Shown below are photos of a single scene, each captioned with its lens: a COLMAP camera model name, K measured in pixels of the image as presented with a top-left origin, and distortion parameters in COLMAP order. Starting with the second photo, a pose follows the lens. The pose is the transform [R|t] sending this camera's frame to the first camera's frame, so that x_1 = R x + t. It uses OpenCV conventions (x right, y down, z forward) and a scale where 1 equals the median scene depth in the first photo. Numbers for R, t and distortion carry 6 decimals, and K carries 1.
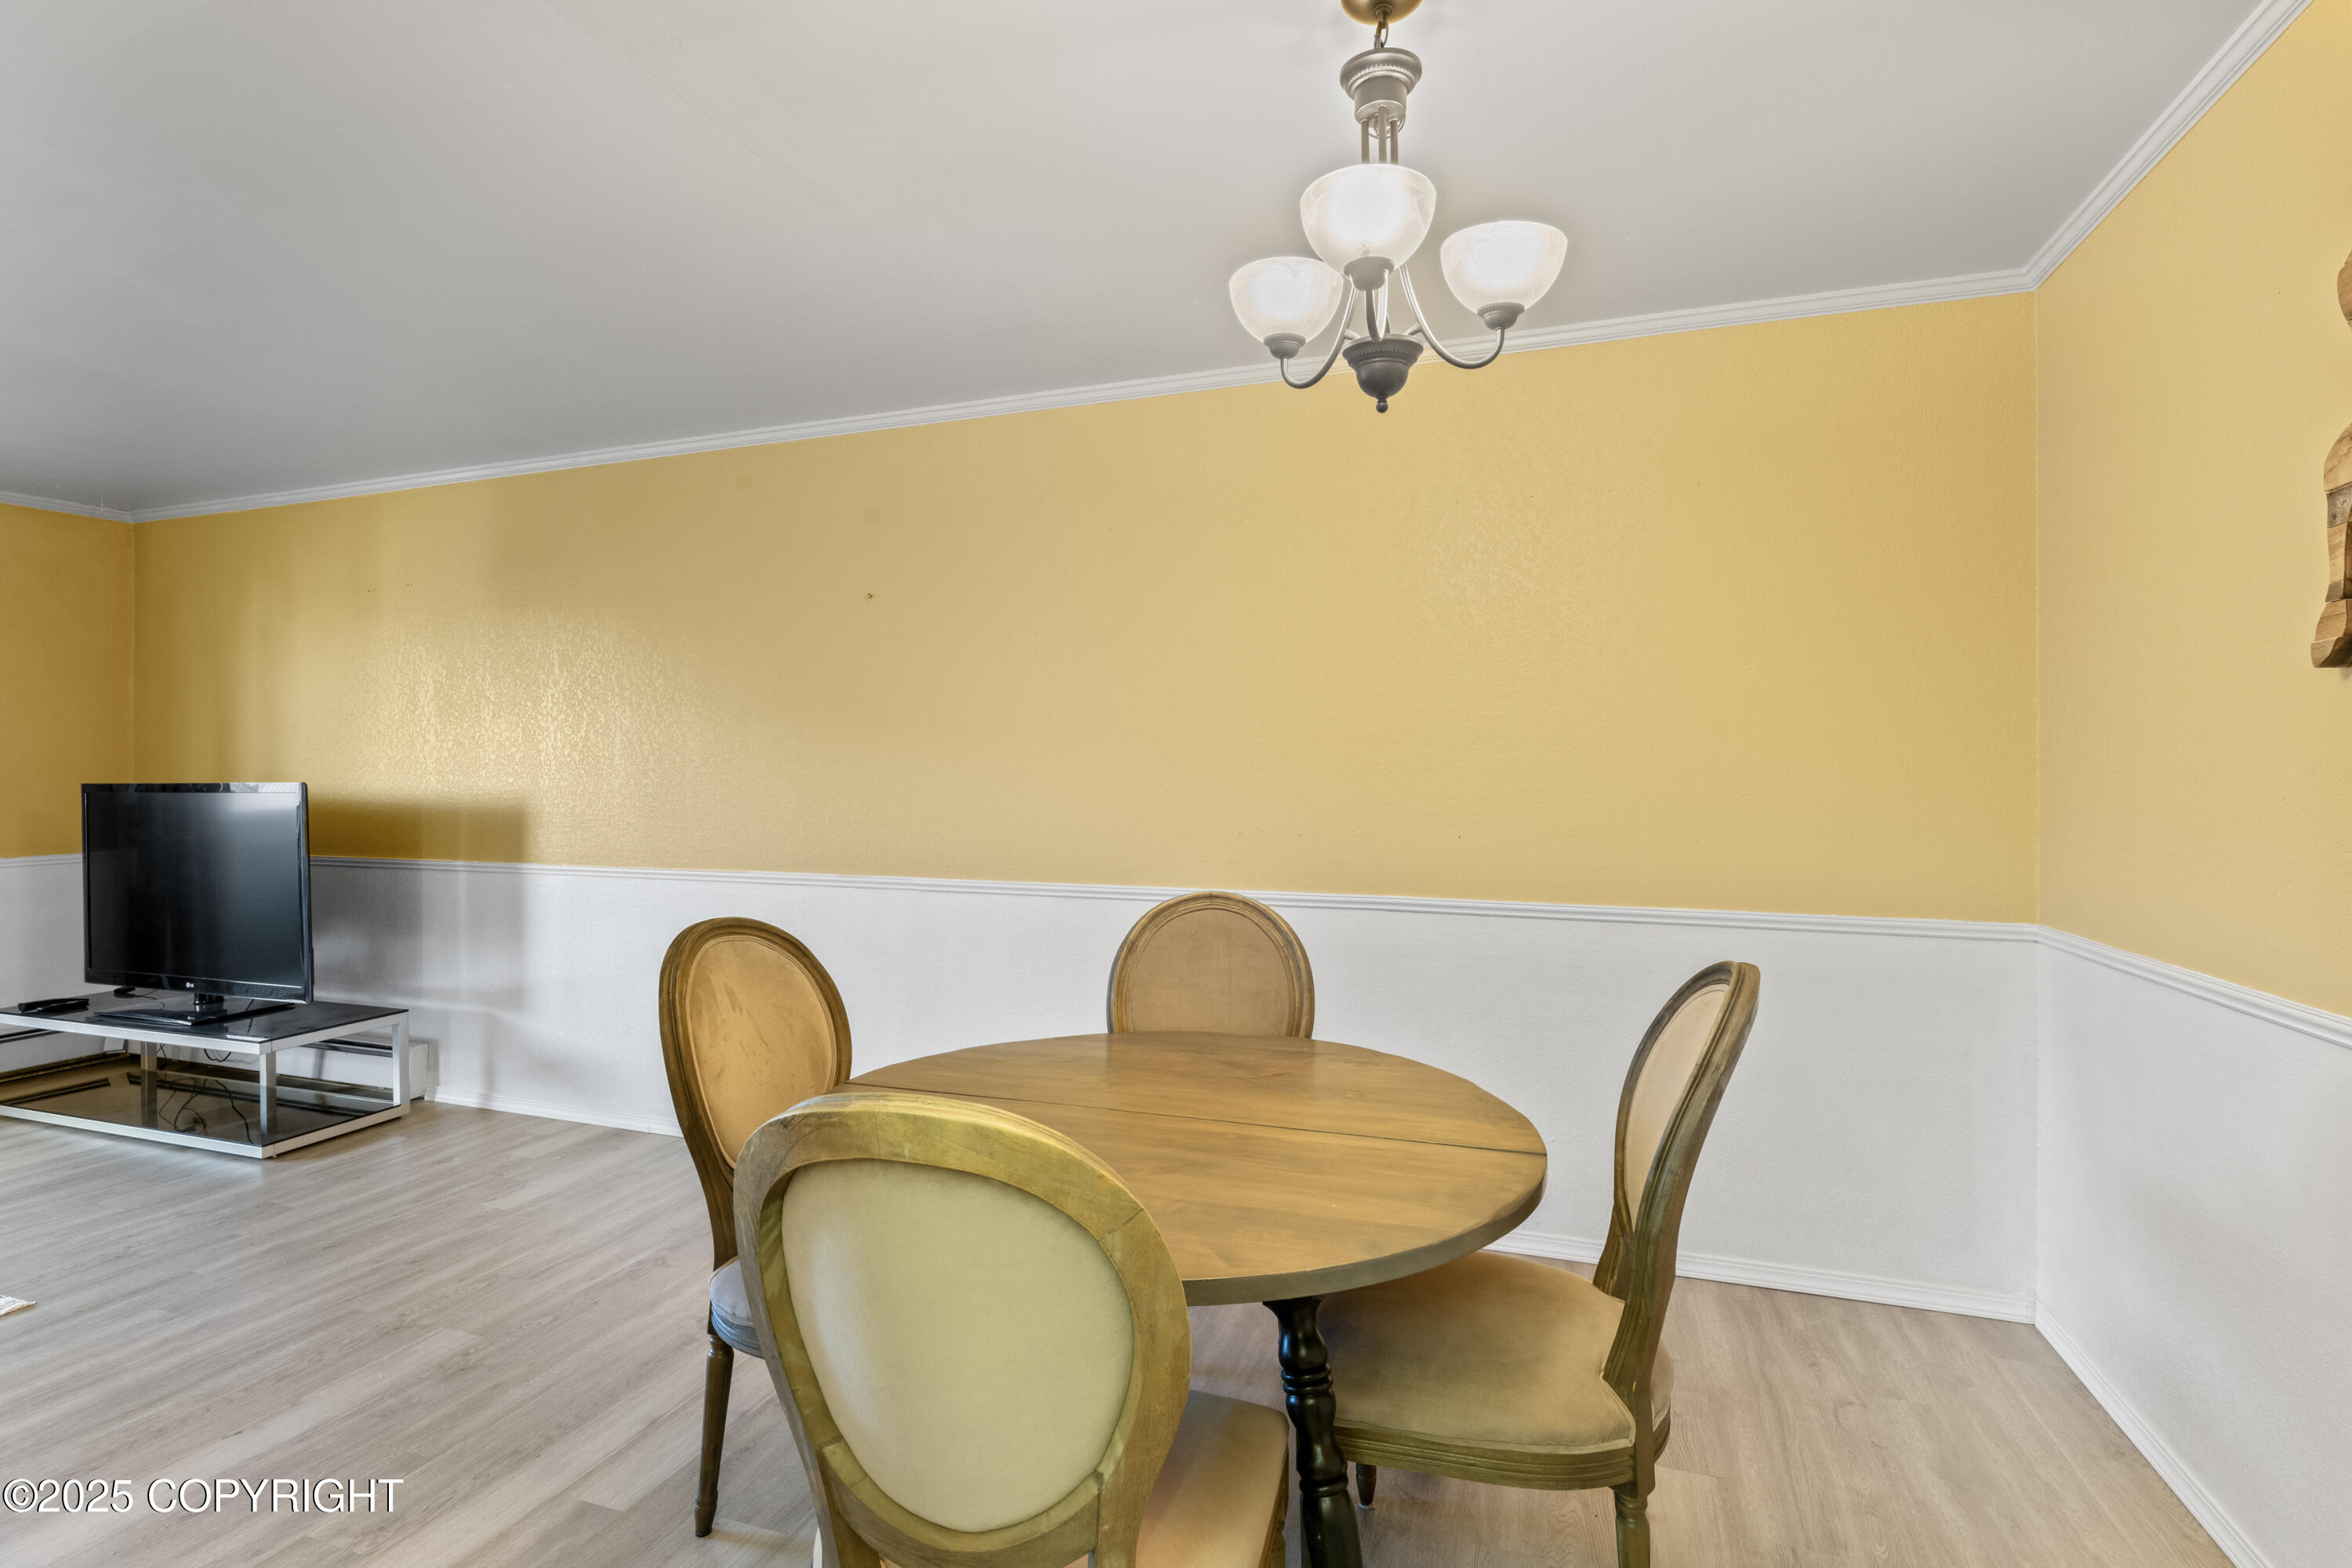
lens RADIAL K [[1100.3, 0, 1176.0], [0, 1100.3, 784.0], [0, 0, 1]] dist [-0.001501, -0.001897]
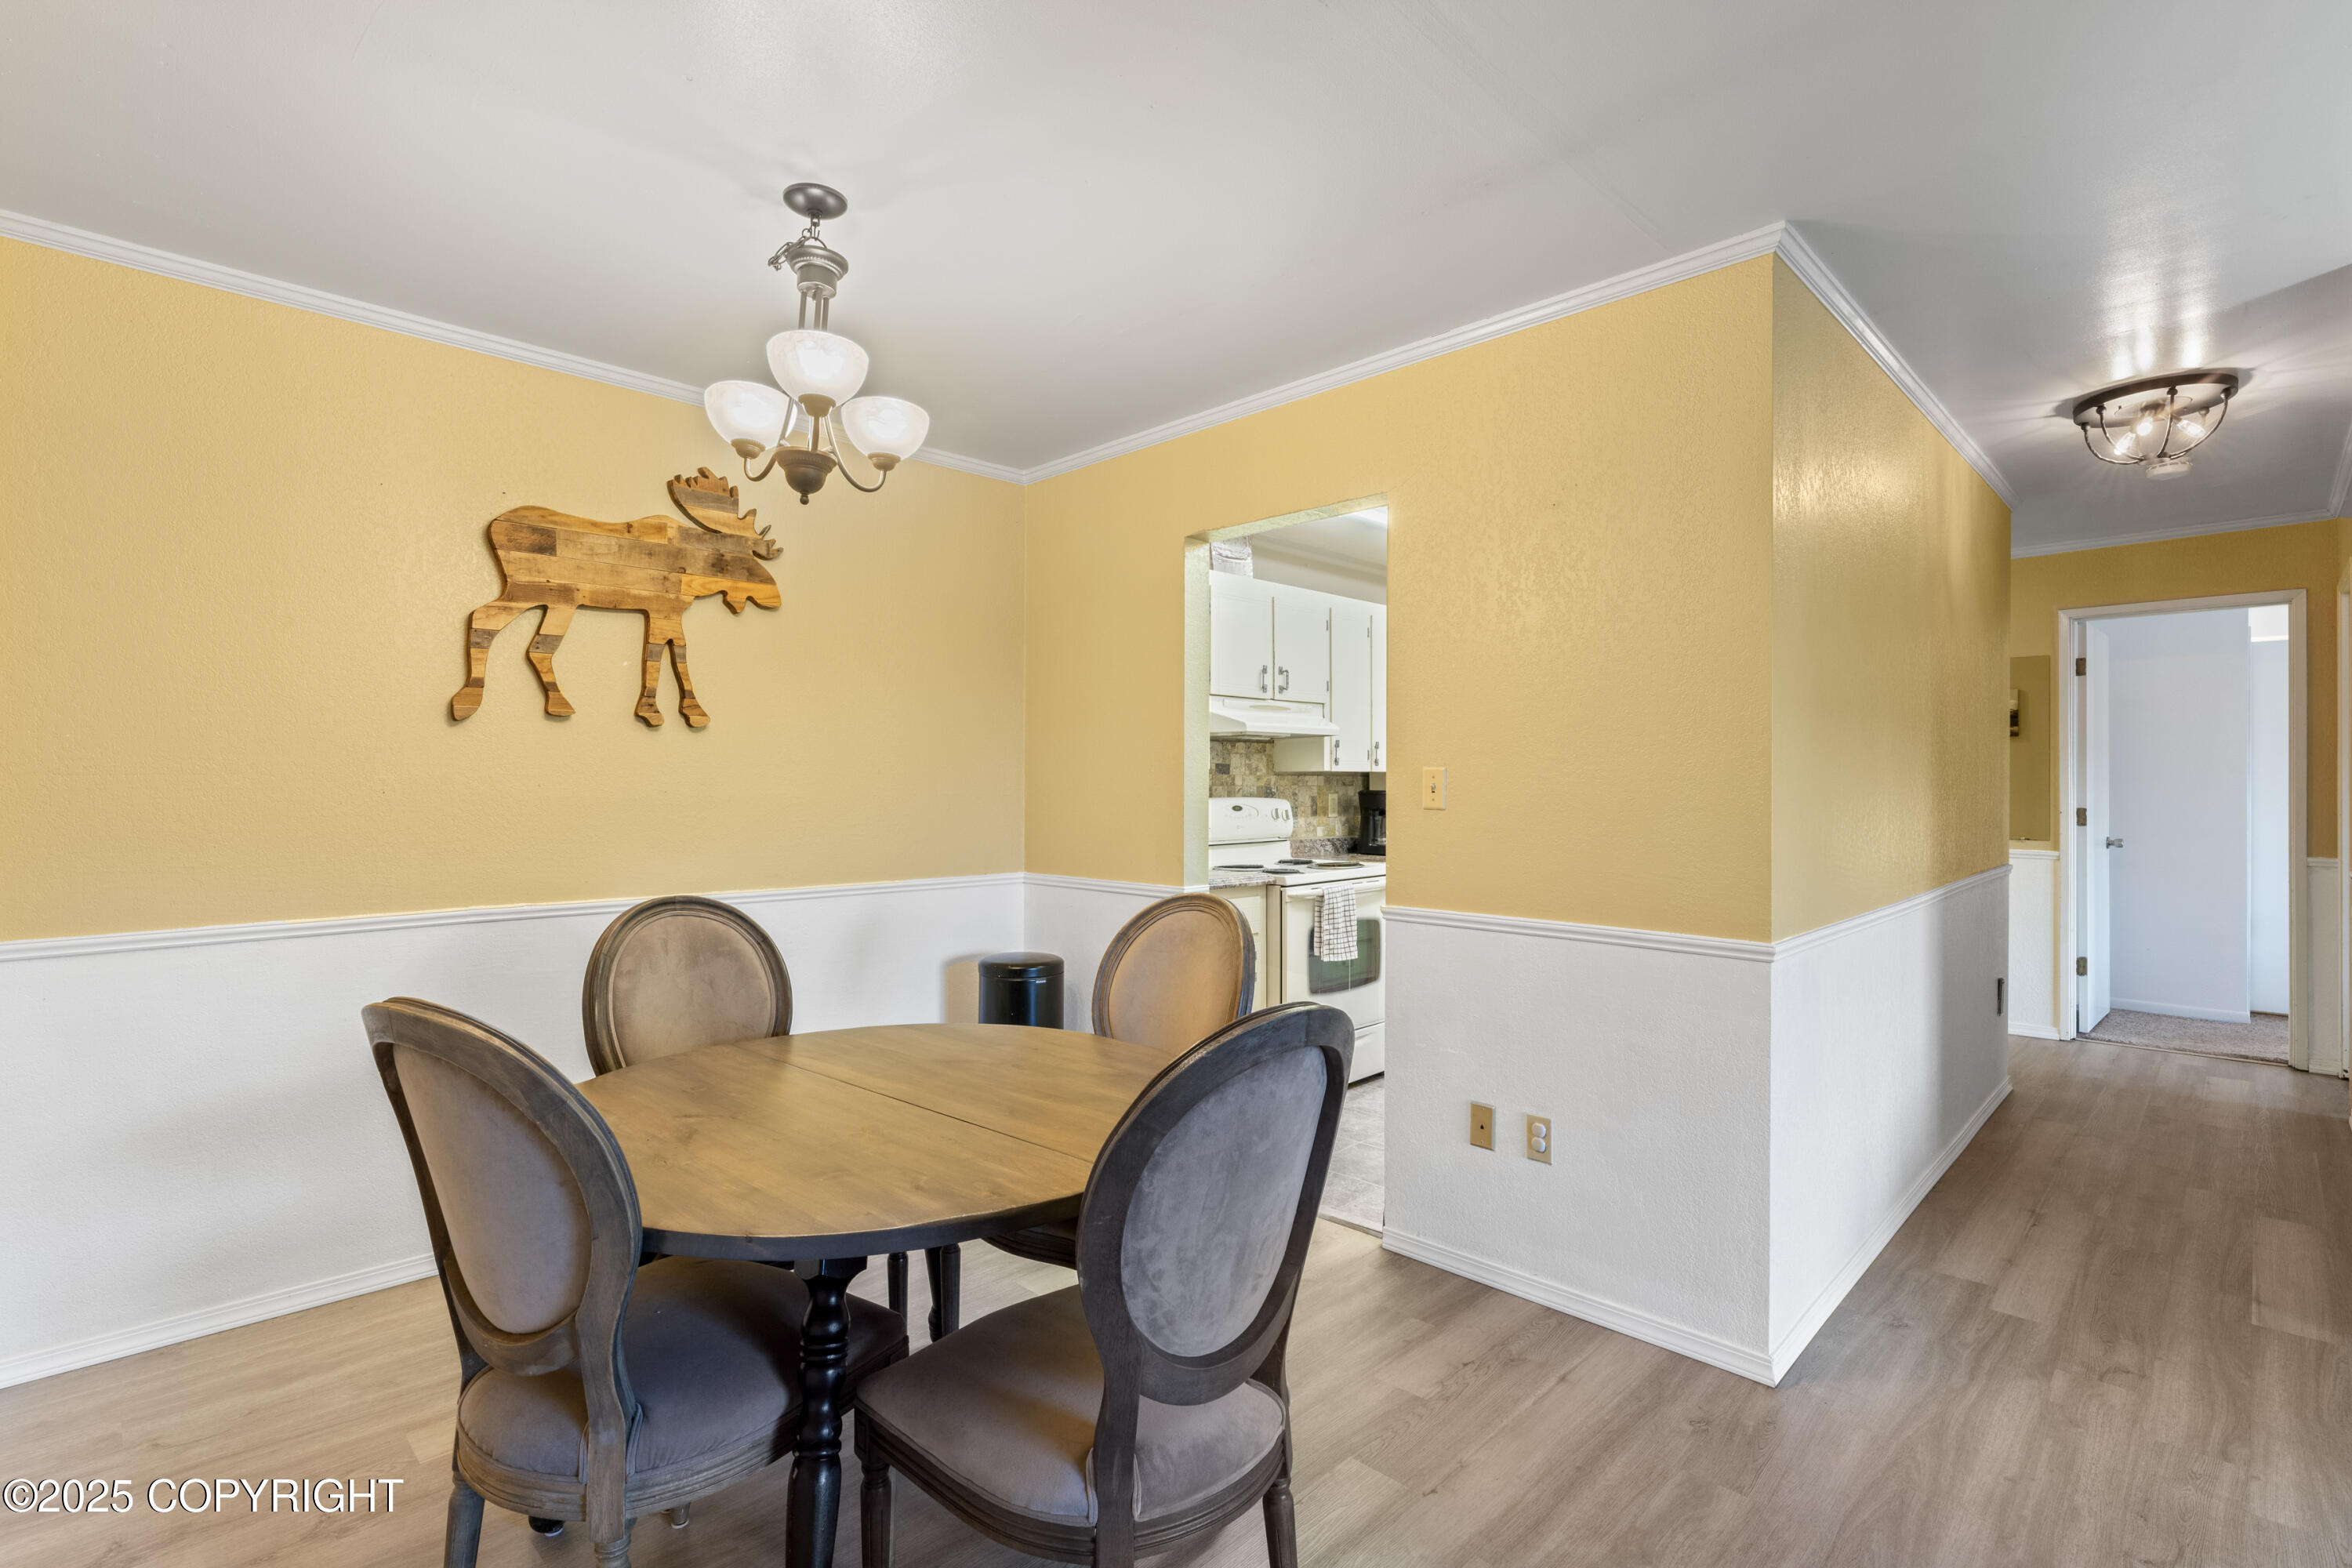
lens RADIAL K [[1100.3, 0, 1176.0], [0, 1100.3, 784.0], [0, 0, 1]] dist [-0.001501, -0.001897]
pose [[-0.901108, -0.002684, 0.433587, -0.350404], [0.001726, 0.999951, 0.009777, -0.005471], [-0.433592, 0.009558, -0.901059, 0.885744]]
